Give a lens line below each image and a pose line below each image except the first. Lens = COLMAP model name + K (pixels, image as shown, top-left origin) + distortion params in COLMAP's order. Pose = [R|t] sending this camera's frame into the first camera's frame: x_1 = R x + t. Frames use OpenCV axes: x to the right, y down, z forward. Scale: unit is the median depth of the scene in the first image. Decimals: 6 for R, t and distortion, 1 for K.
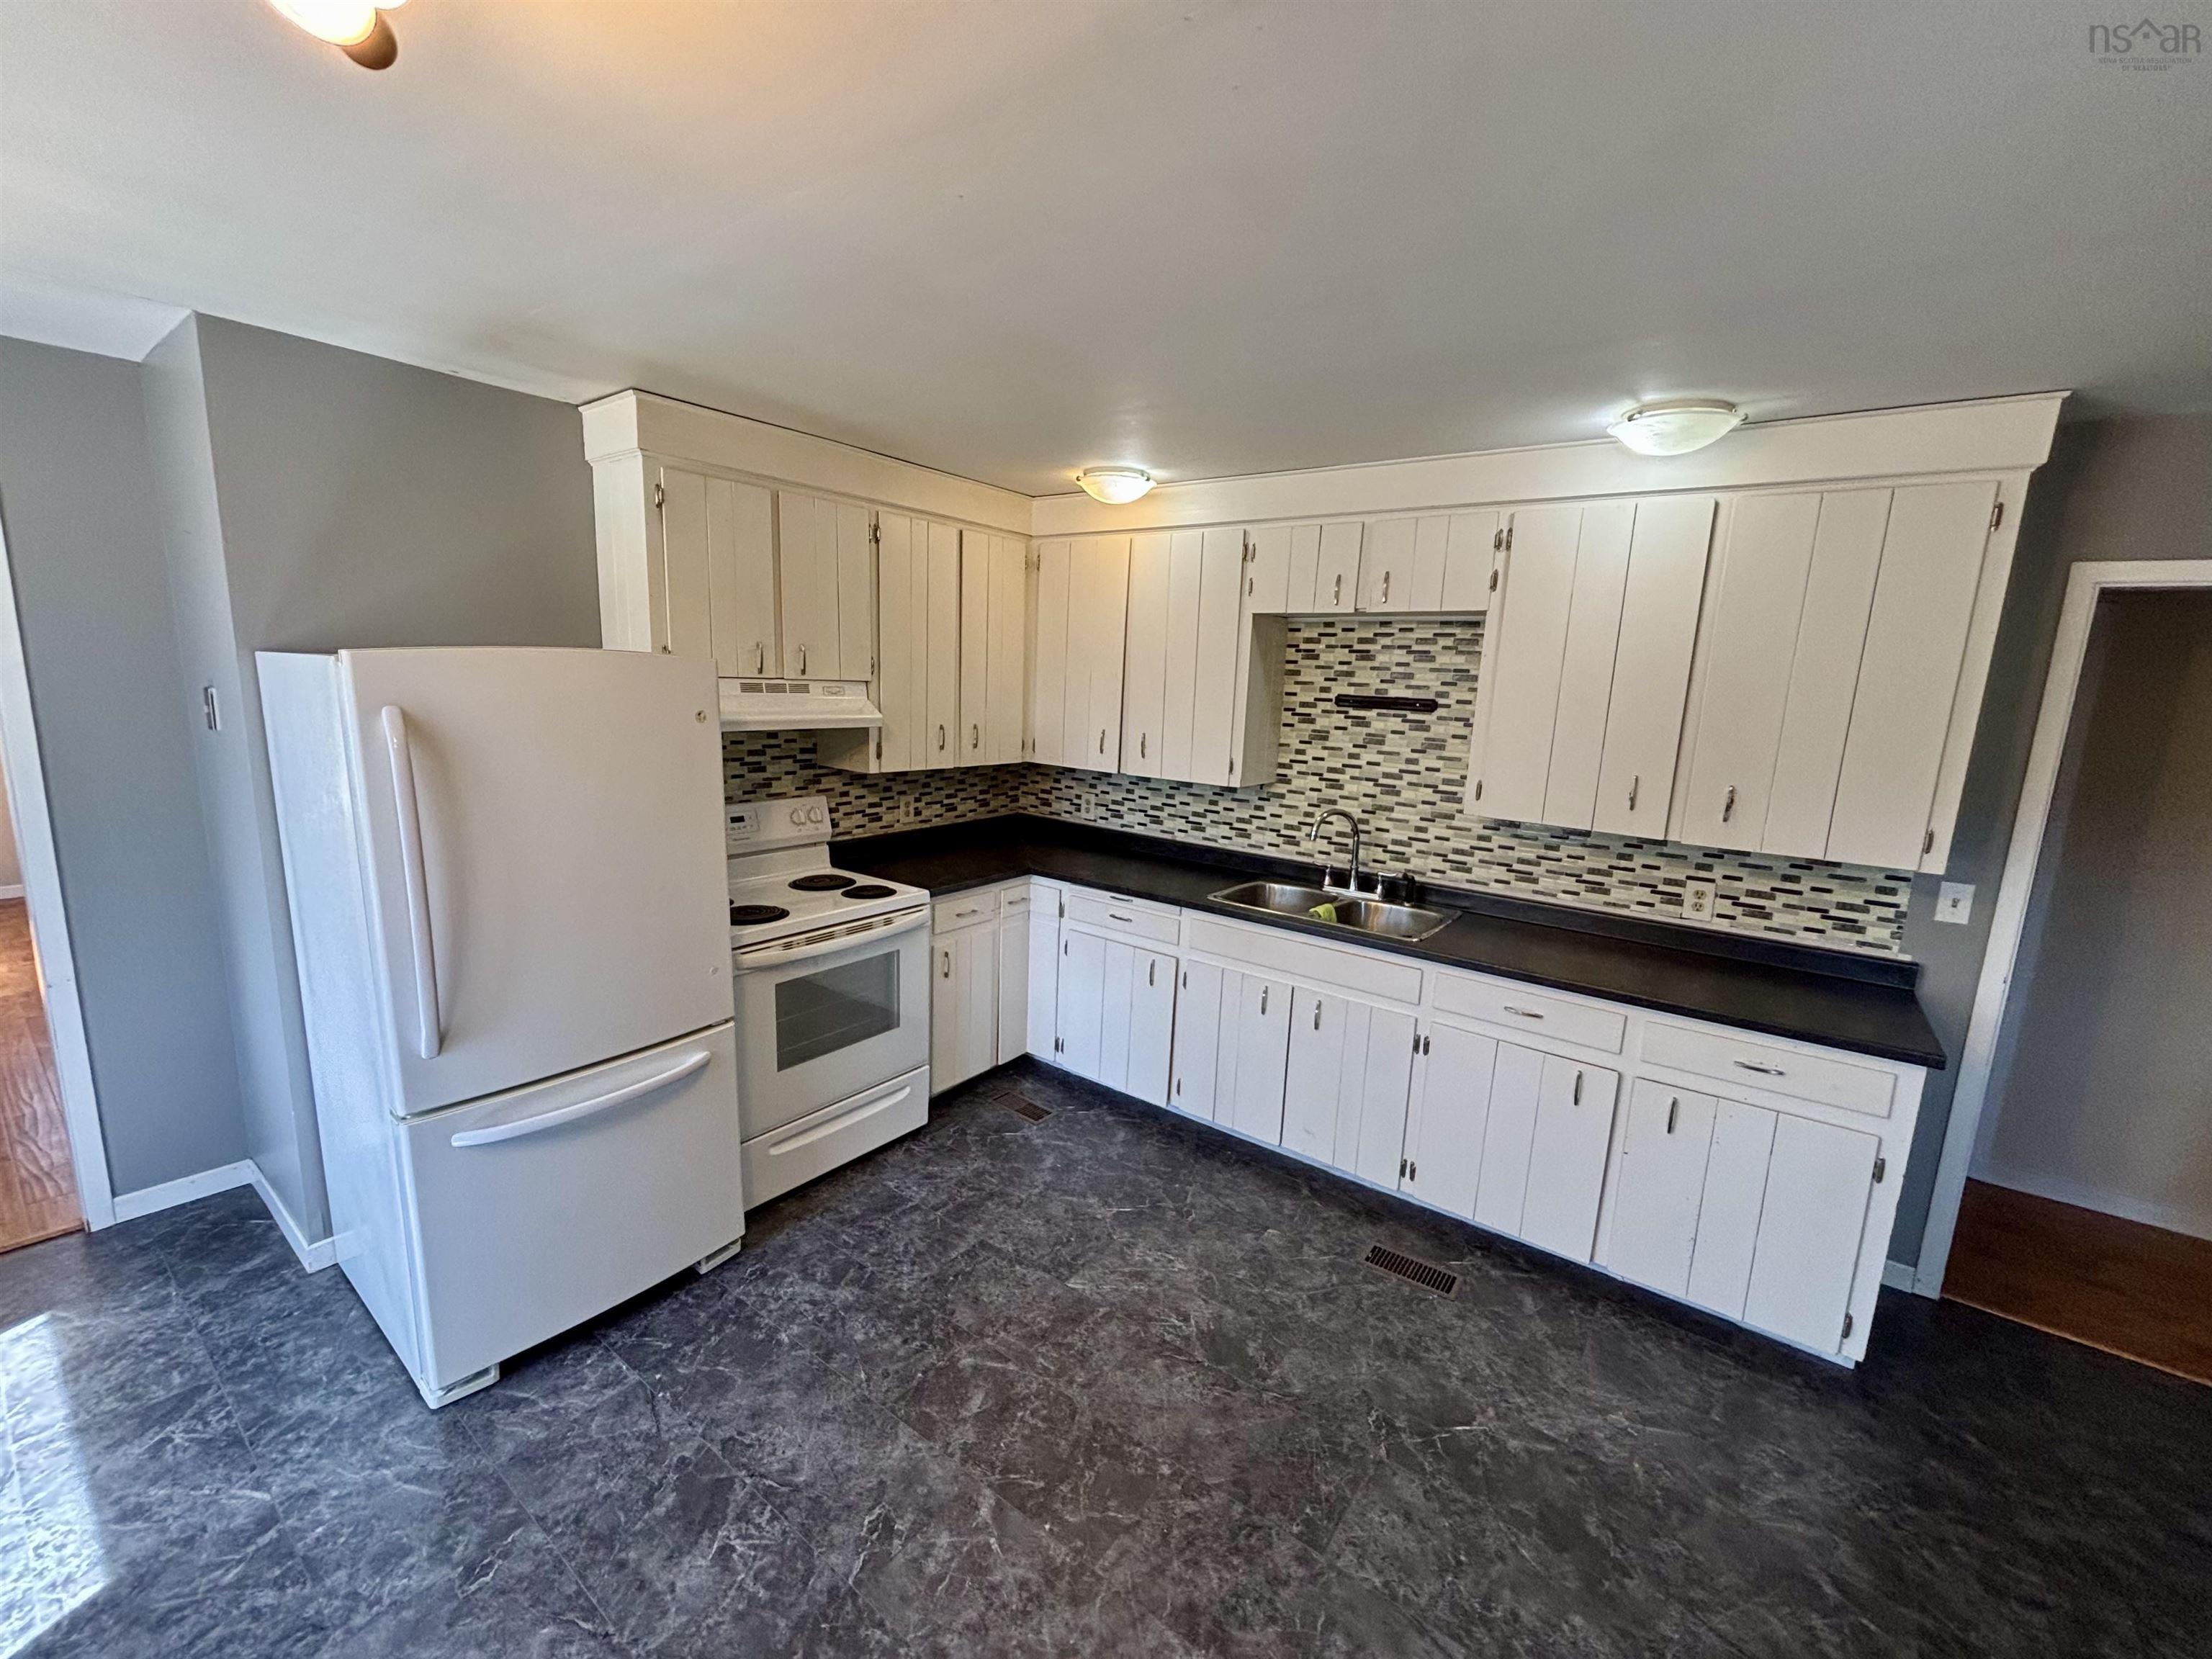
lens RADIAL K [[899.4, 0, 1104.4], [0, 899.4, 827.5], [0, 0, 1]] dist [0.002516, 0.000090]
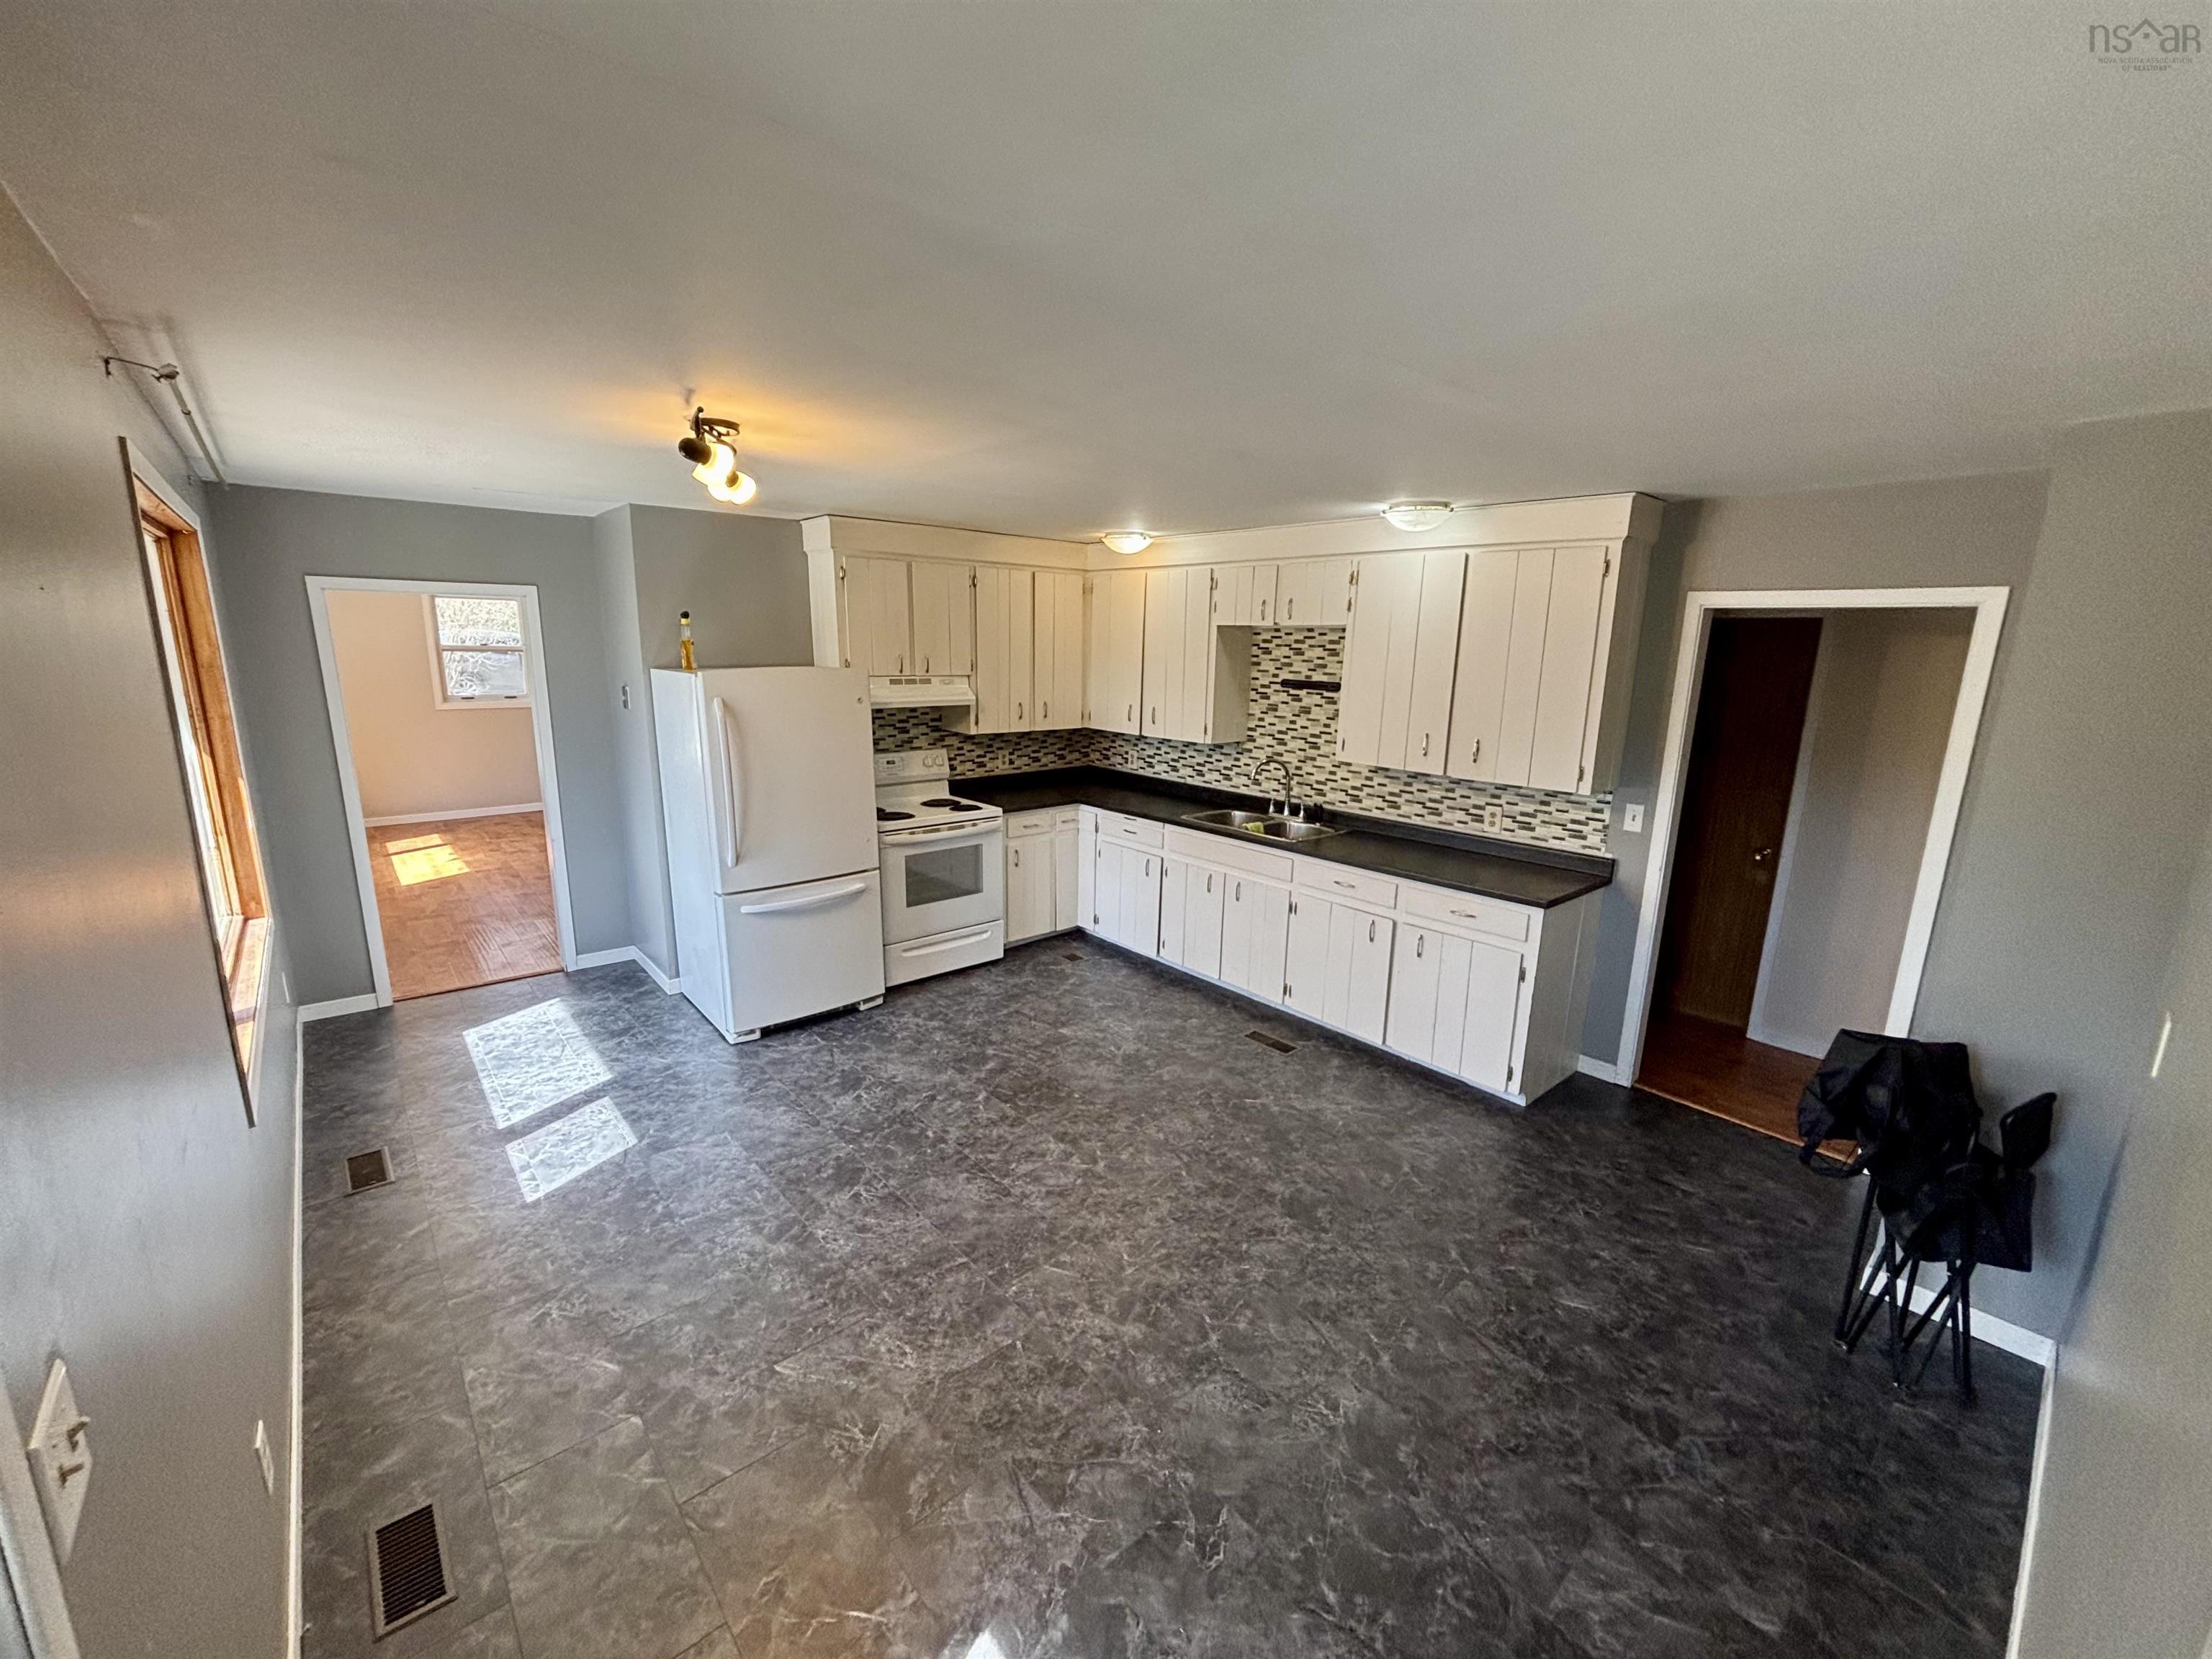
lens RADIAL K [[899.4, 0, 1107.7], [0, 899.4, 831.2], [0, 0, 1]] dist [0.002516, 0.000090]
pose [[0.978120, 0.023077, -0.206759, 0.376123], [-0.016871, 0.999354, 0.031725, 0.069218], [0.207357, -0.027543, 0.977877, -0.608029]]
